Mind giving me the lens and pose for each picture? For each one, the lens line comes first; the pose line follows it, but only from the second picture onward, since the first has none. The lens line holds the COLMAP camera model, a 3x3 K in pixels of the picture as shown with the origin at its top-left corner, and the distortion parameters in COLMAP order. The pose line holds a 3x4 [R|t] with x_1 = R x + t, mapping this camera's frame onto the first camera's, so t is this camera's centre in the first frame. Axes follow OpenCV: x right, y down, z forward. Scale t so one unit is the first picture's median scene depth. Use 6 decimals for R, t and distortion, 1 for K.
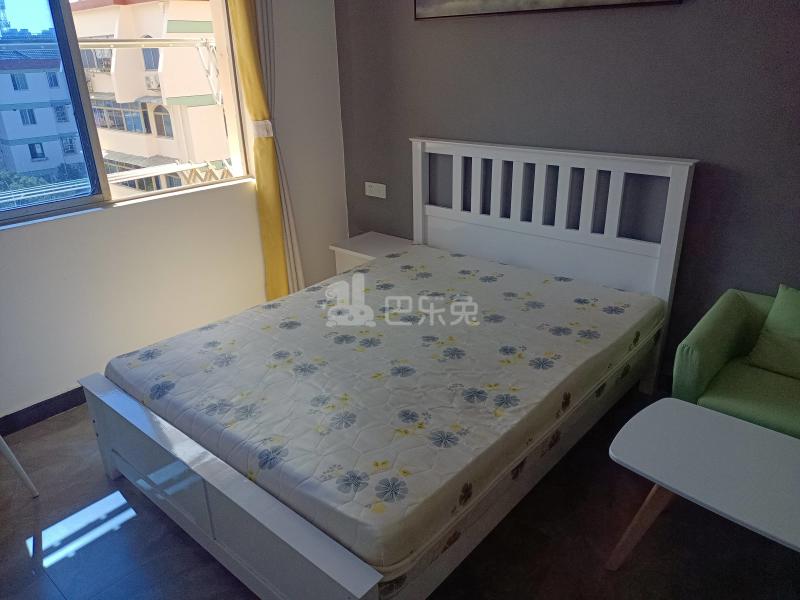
lens RADIAL K [[590.0, 0, 401.5], [0, 590.0, 304.5], [0, 0, 1]] dist [0.062983, -0.068494]
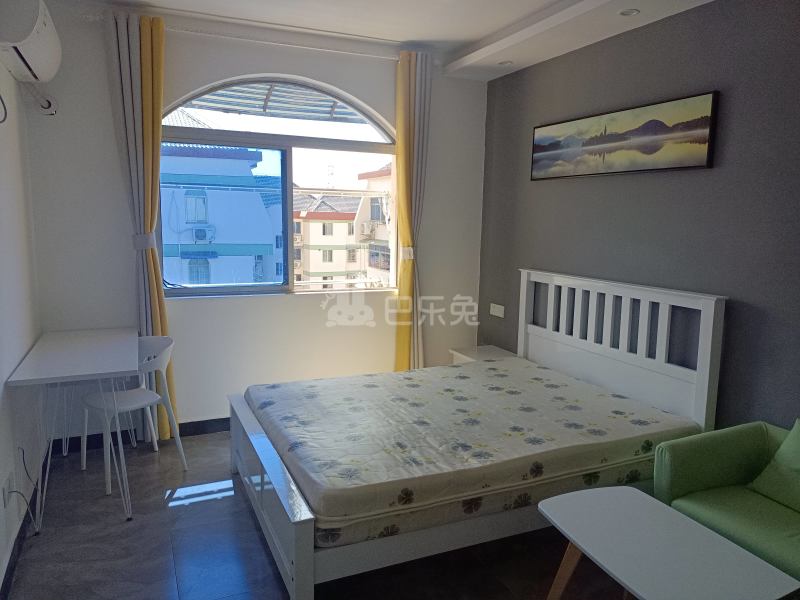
lens RADIAL K [[590.0, 0, 397.8], [0, 590.0, 299.0], [0, 0, 1]] dist [0.062983, -0.068494]
pose [[0.908302, 0.097933, -0.406689, 0.365235], [-0.198878, 0.956404, -0.213868, 0.112442], [0.368014, 0.275138, 0.888181, -0.196353]]
